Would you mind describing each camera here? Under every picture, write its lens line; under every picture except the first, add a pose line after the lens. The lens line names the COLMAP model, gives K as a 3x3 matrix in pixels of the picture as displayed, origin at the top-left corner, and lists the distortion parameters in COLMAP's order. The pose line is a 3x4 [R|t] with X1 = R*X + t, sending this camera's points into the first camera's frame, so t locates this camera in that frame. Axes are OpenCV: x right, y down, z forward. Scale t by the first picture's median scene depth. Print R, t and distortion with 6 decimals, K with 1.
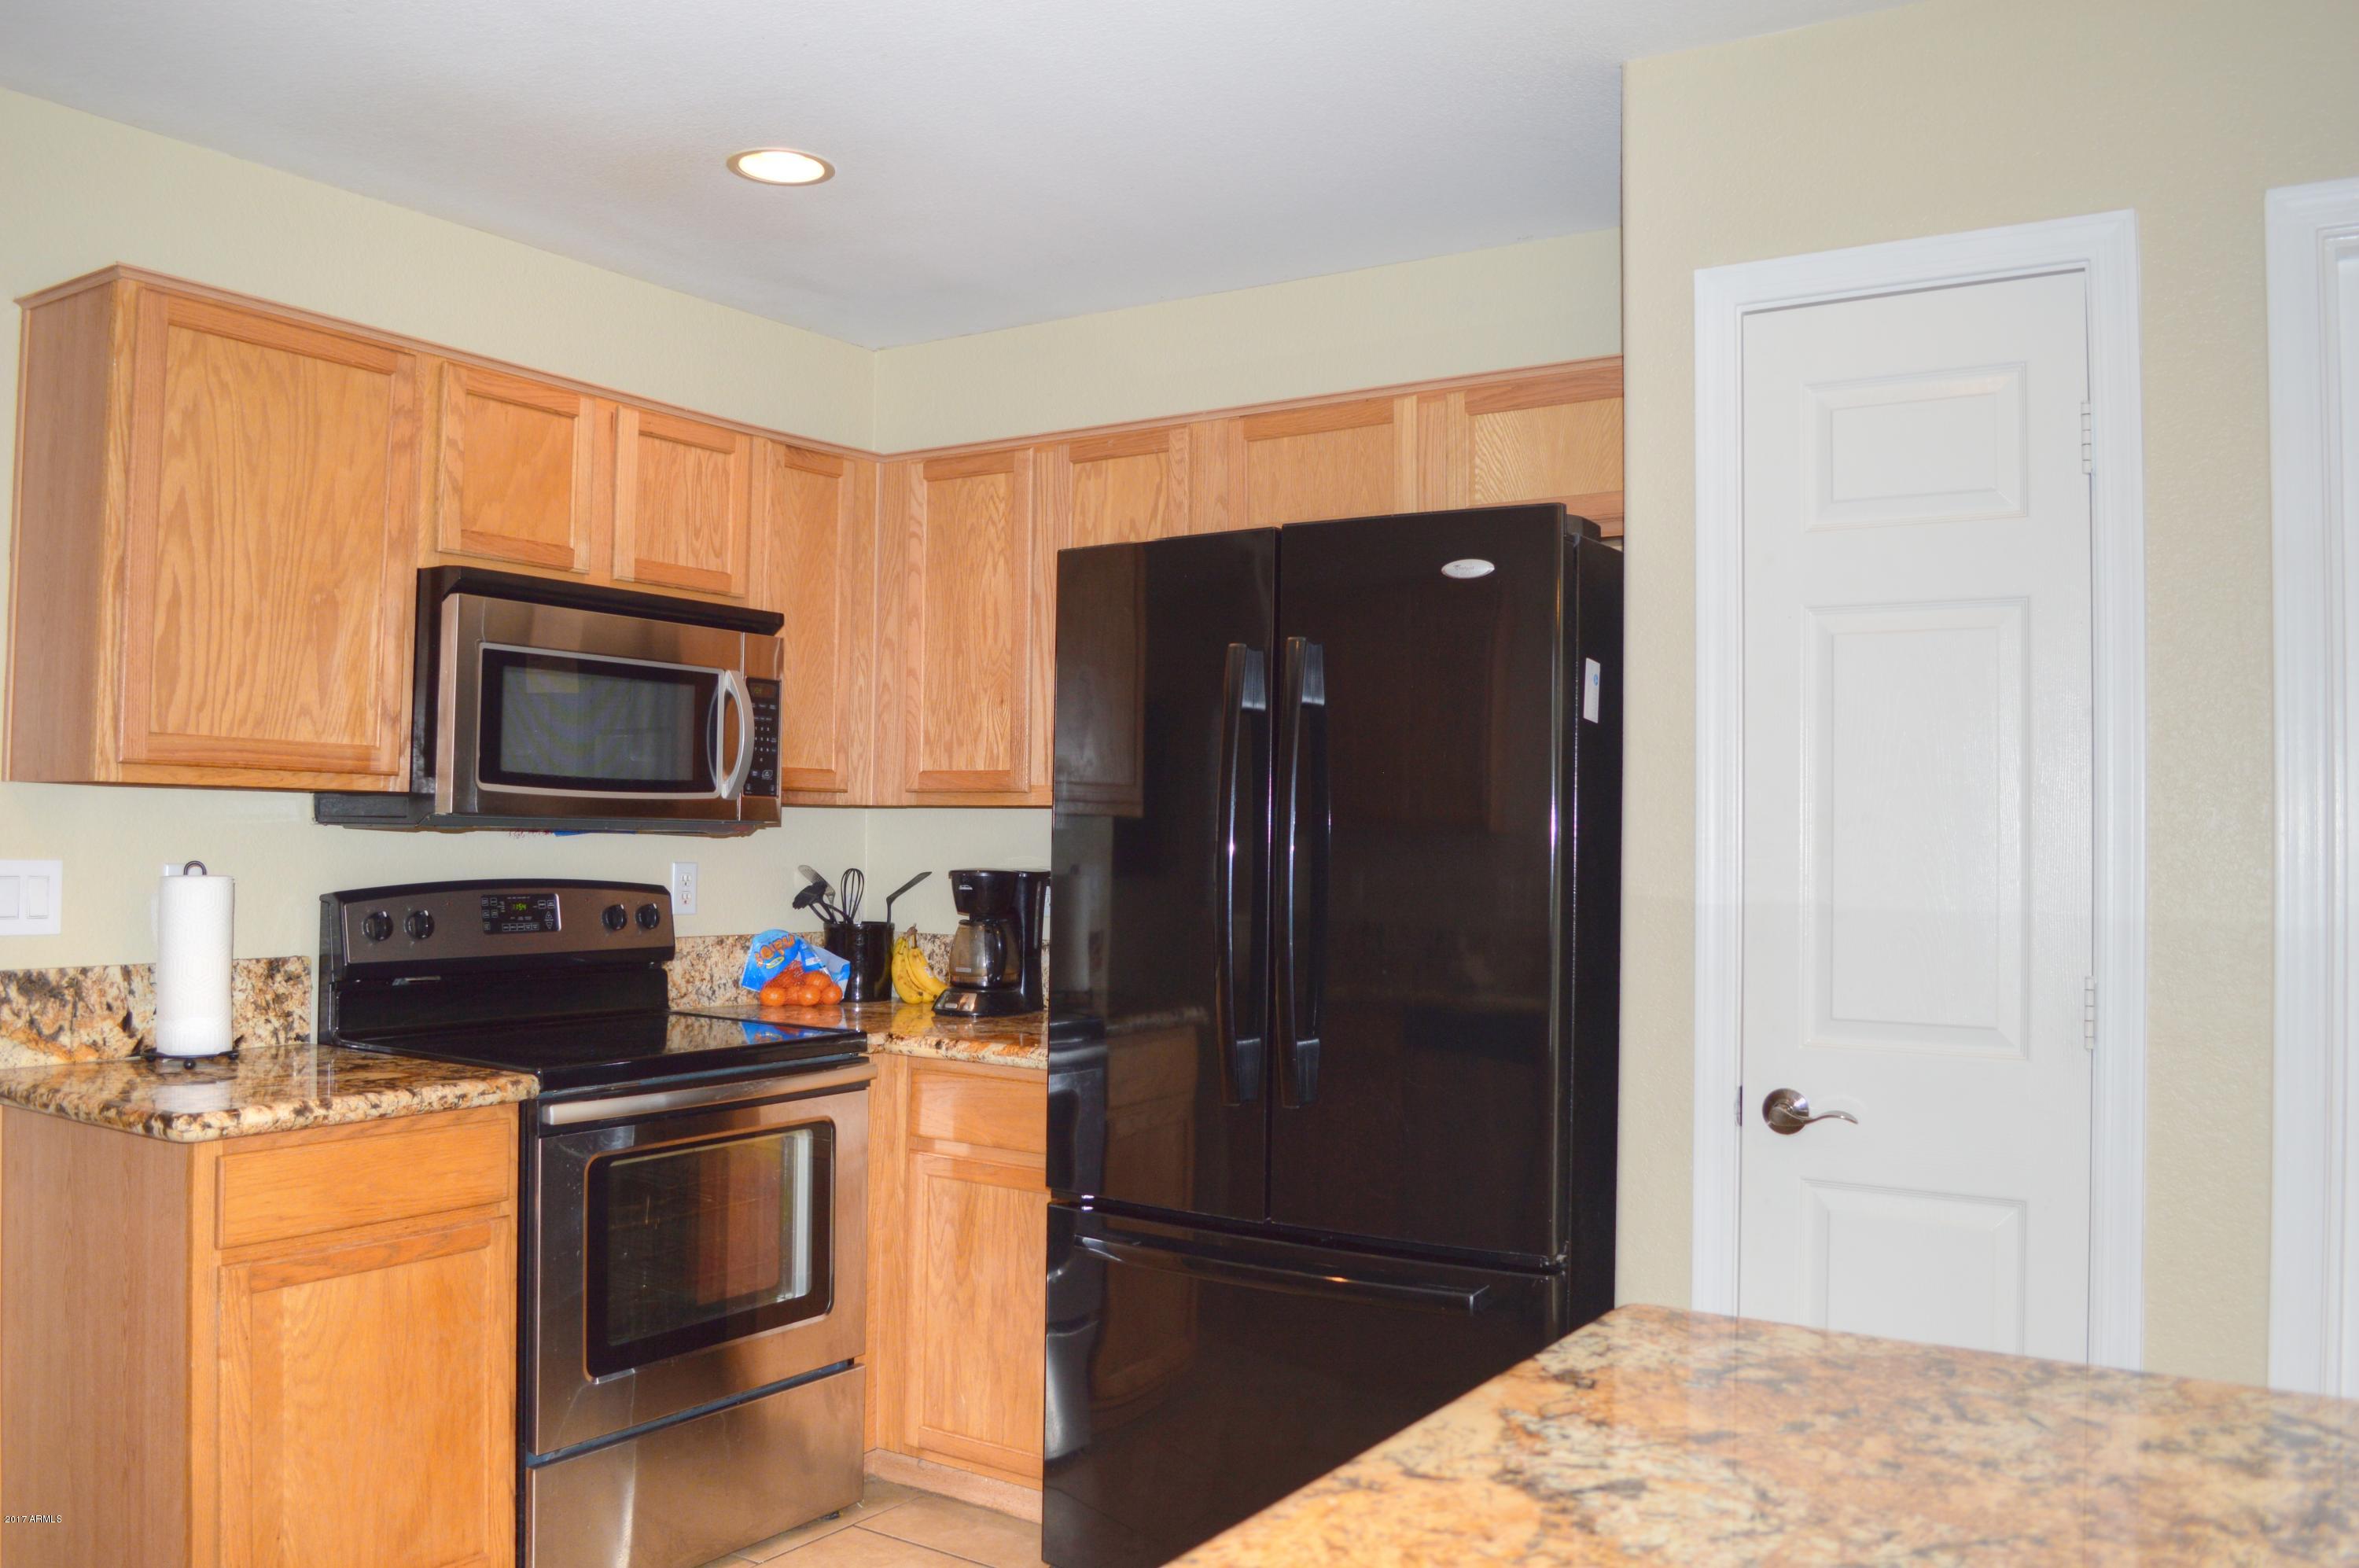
lens RADIAL K [[1887.5, 0, 1179.5], [0, 1887.5, 784.0], [0, 0, 1]] dist [-0.087002, 0.017326]
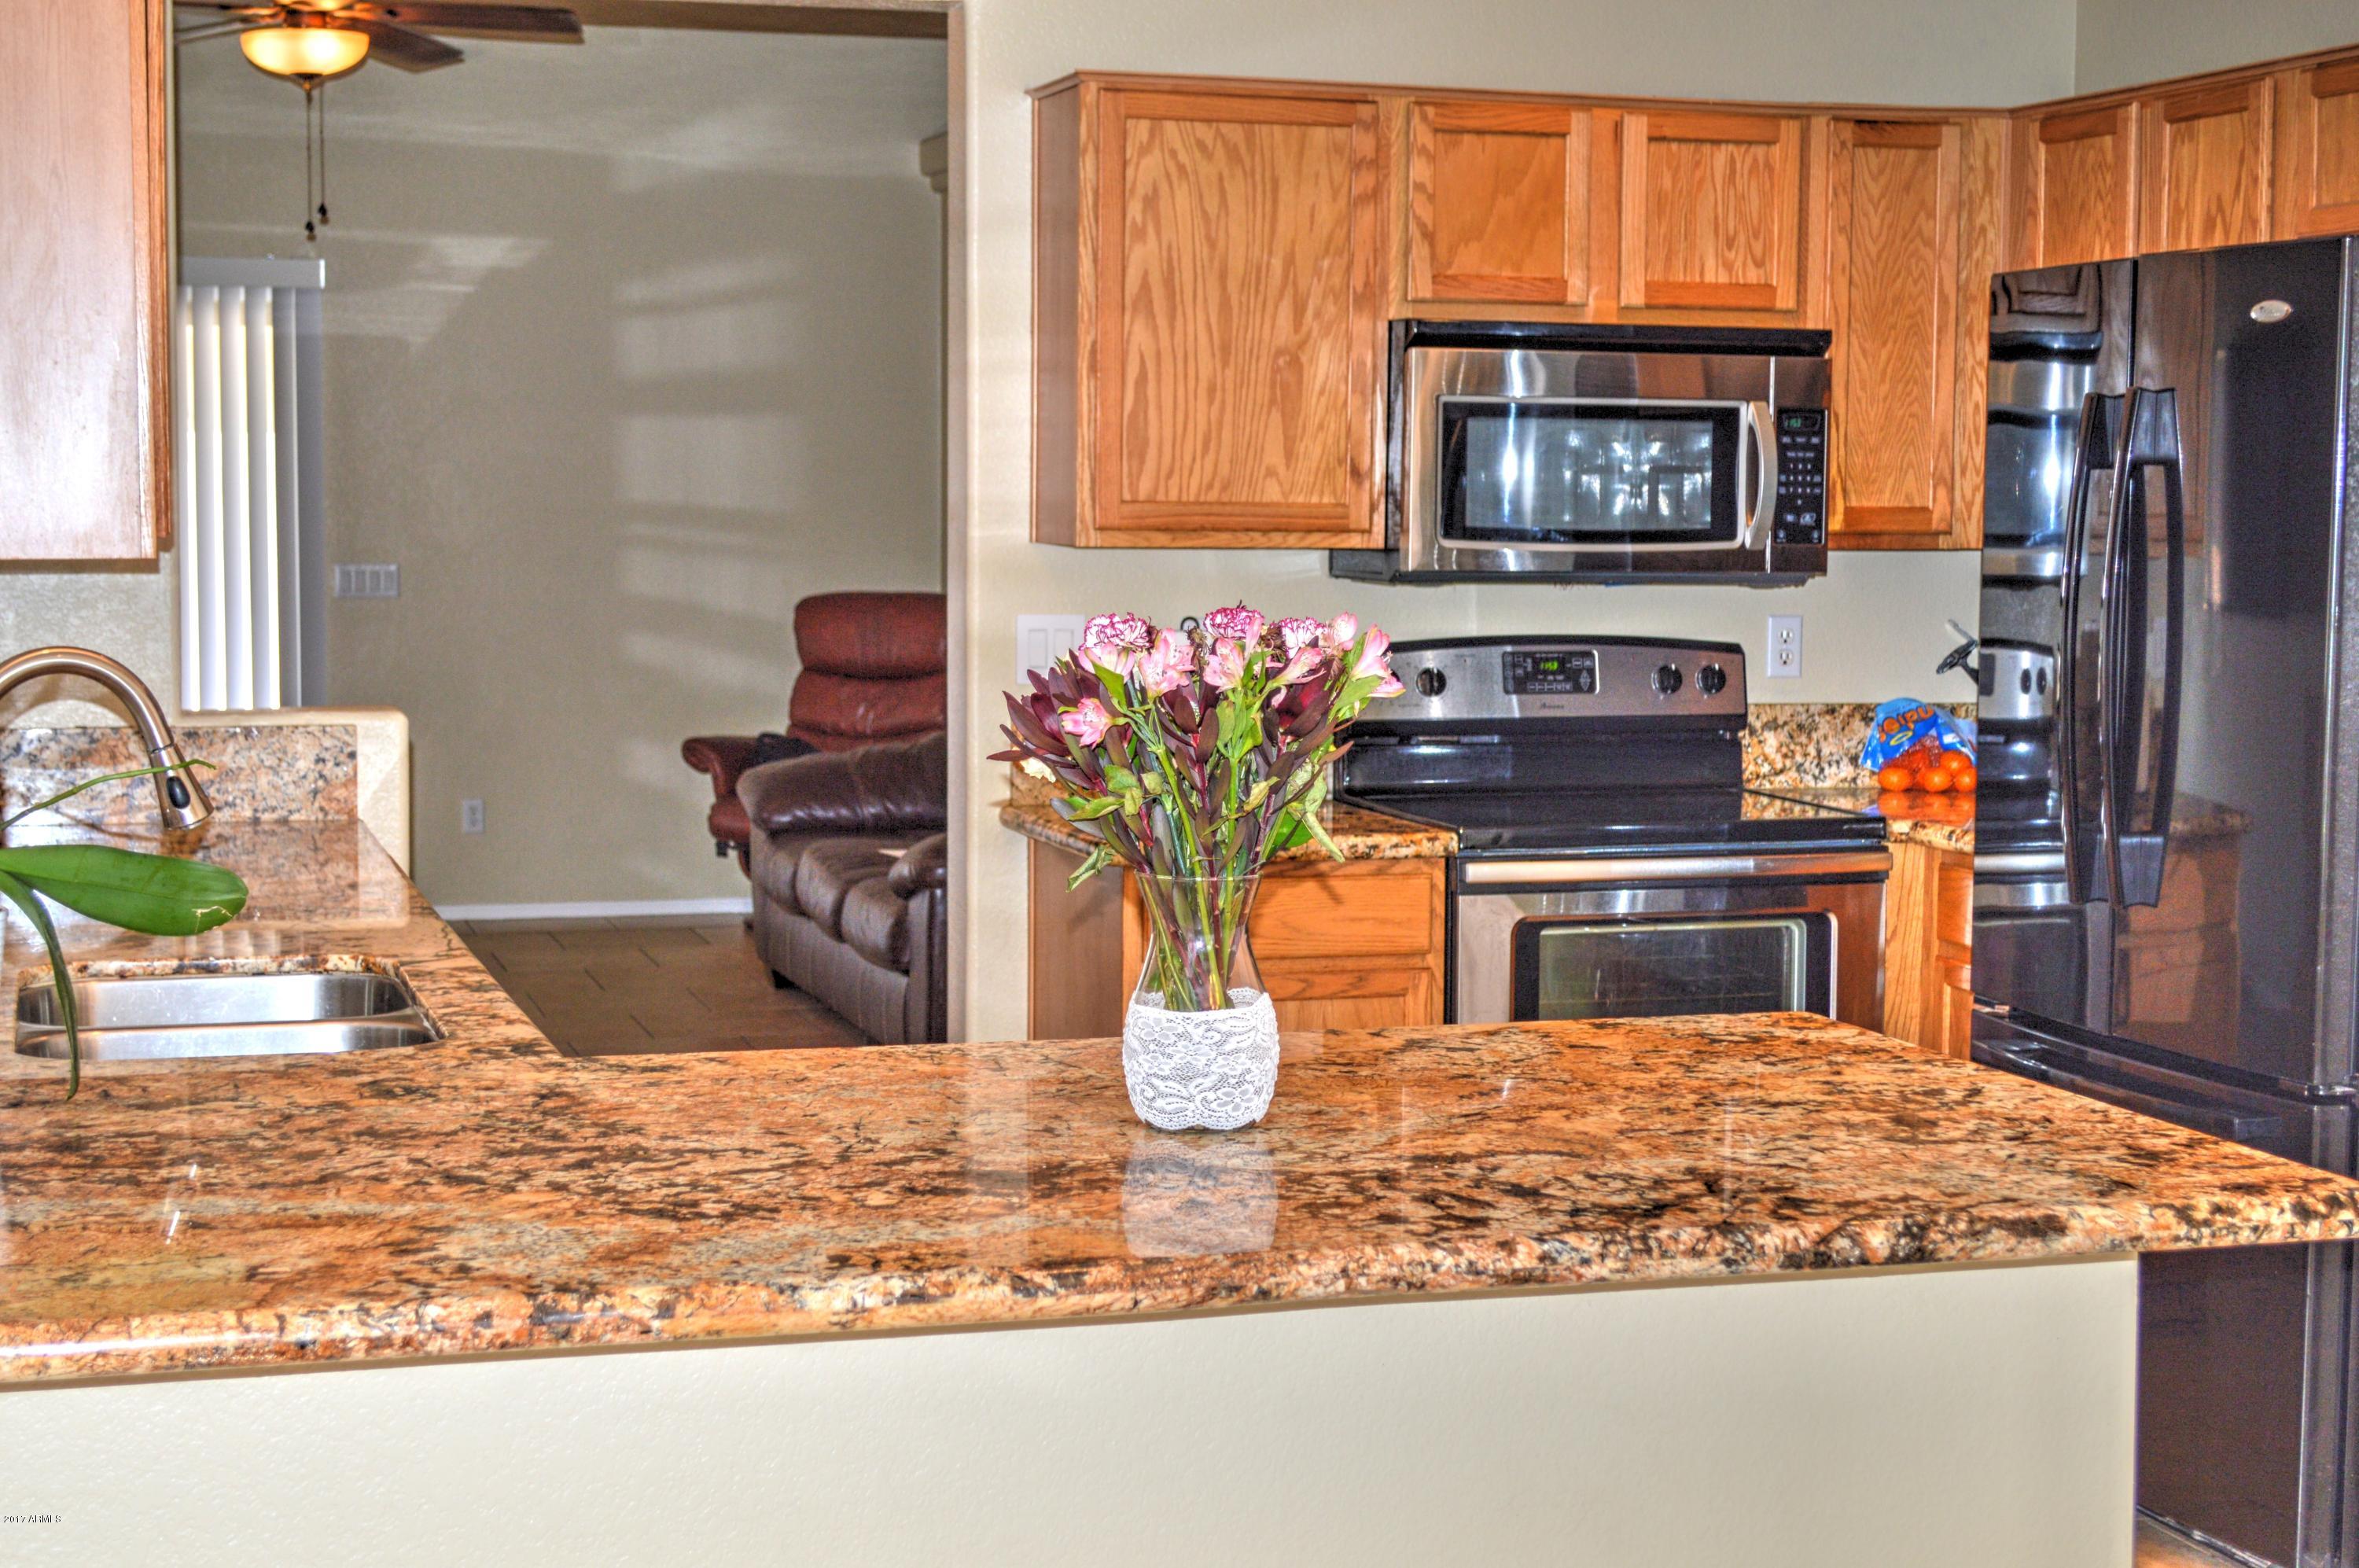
lens RADIAL K [[3678.7, 0, 1179.5], [0, 3678.7, 784.0], [0, 0, 1]] dist [-0.004832, -0.049599]
pose [[0.767431, 0.044857, -0.639561, 0.744164], [0.020535, 0.995318, 0.094450, -0.056650], [0.640803, -0.085617, 0.762916, -0.563653]]
